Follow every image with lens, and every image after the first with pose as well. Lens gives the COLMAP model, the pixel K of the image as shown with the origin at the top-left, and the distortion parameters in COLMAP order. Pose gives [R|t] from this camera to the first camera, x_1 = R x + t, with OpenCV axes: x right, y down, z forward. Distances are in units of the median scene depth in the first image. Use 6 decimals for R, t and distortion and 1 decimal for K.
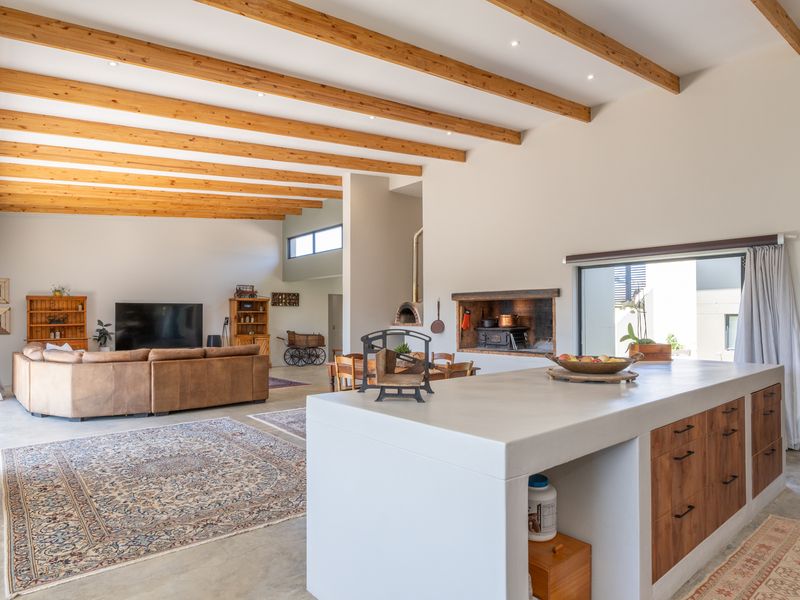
lens RADIAL K [[493.5, 0, 400.0], [0, 493.5, 300.0], [0, 0, 1]] dist [-0.007347, -0.000289]
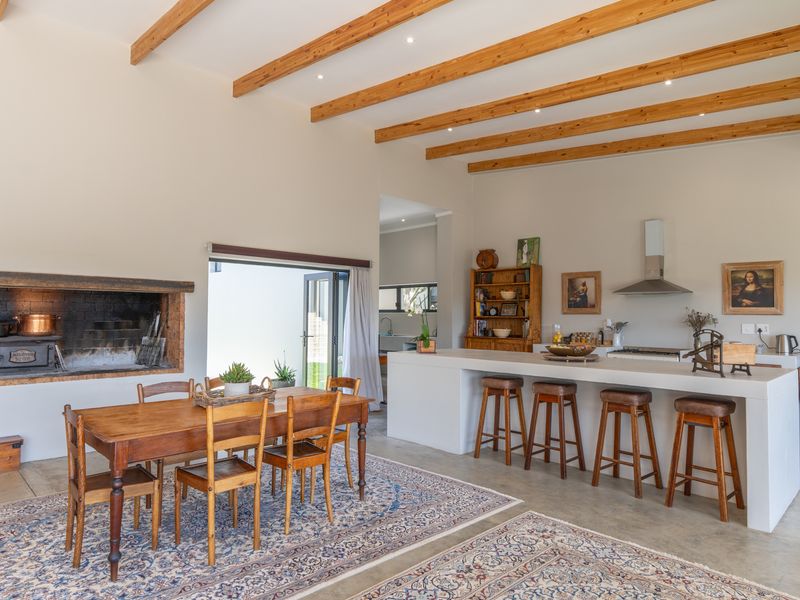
lens RADIAL K [[510.7, 0, 400.0], [0, 510.7, 300.0], [0, 0, 1]] dist [-0.001056, 0.001037]
pose [[-0.075159, 0.033342, 0.996614, -0.434660], [-0.037588, 0.998636, -0.036245, 0.018998], [-0.996463, -0.040185, -0.073804, 0.619288]]
